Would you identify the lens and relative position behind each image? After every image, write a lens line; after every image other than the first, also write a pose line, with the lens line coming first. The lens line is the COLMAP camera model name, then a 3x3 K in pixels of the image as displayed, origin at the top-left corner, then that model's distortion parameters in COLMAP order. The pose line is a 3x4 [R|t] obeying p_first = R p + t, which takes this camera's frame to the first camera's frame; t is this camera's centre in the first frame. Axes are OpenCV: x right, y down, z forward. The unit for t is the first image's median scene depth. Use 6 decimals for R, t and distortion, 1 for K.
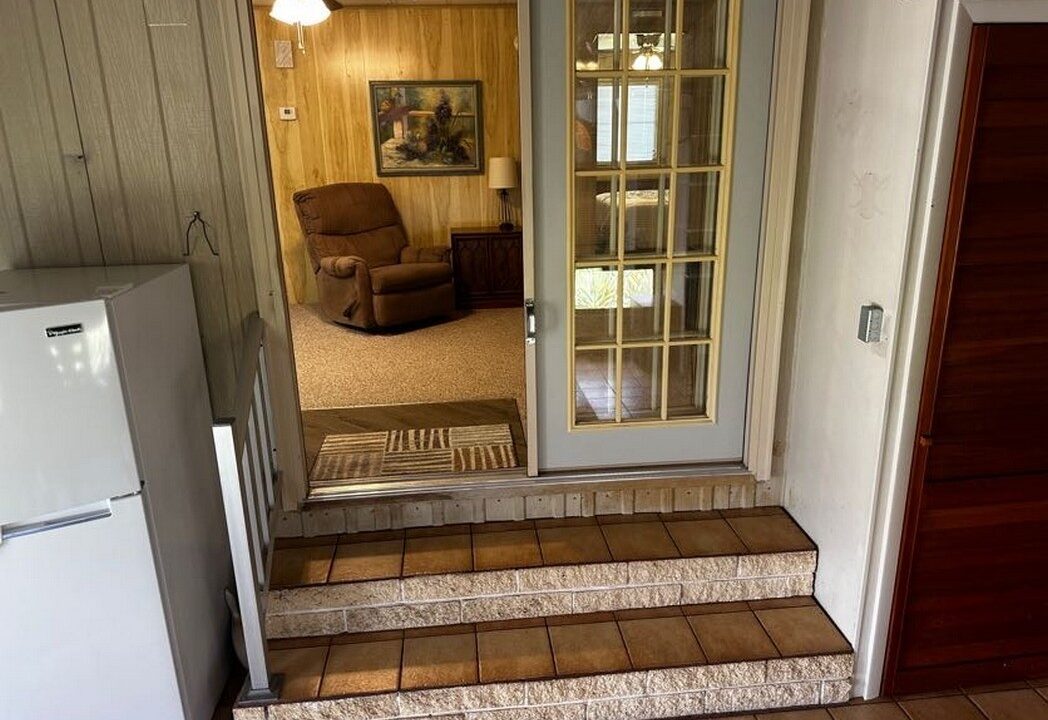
lens RADIAL K [[734.6, 0, 524.0], [0, 734.6, 360.0], [0, 0, 1]] dist [0.053301, -0.127243]
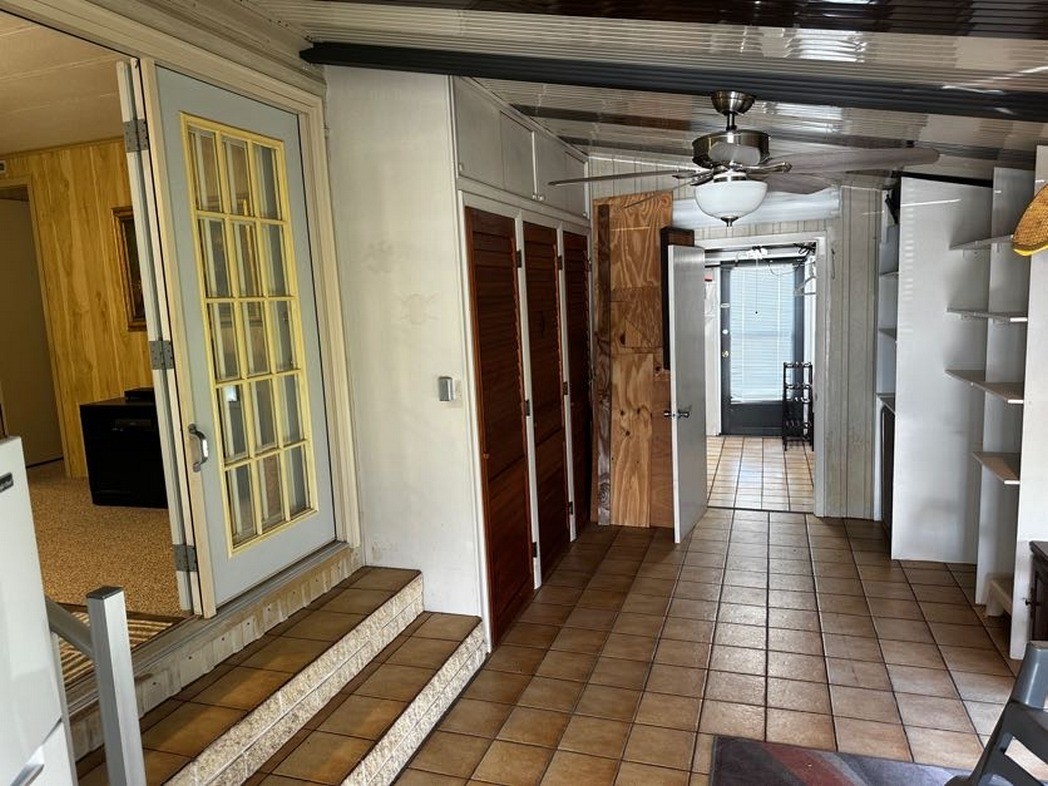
lens RADIAL K [[734.4, 0, 524.0], [0, 734.4, 393.0], [0, 0, 1]] dist [0.178679, -0.311498]
pose [[0.415317, -0.126507, 0.900837, -0.717675], [0.307139, 0.951631, -0.007961, 0.016886], [-0.856258, 0.279989, 0.434084, 0.176010]]
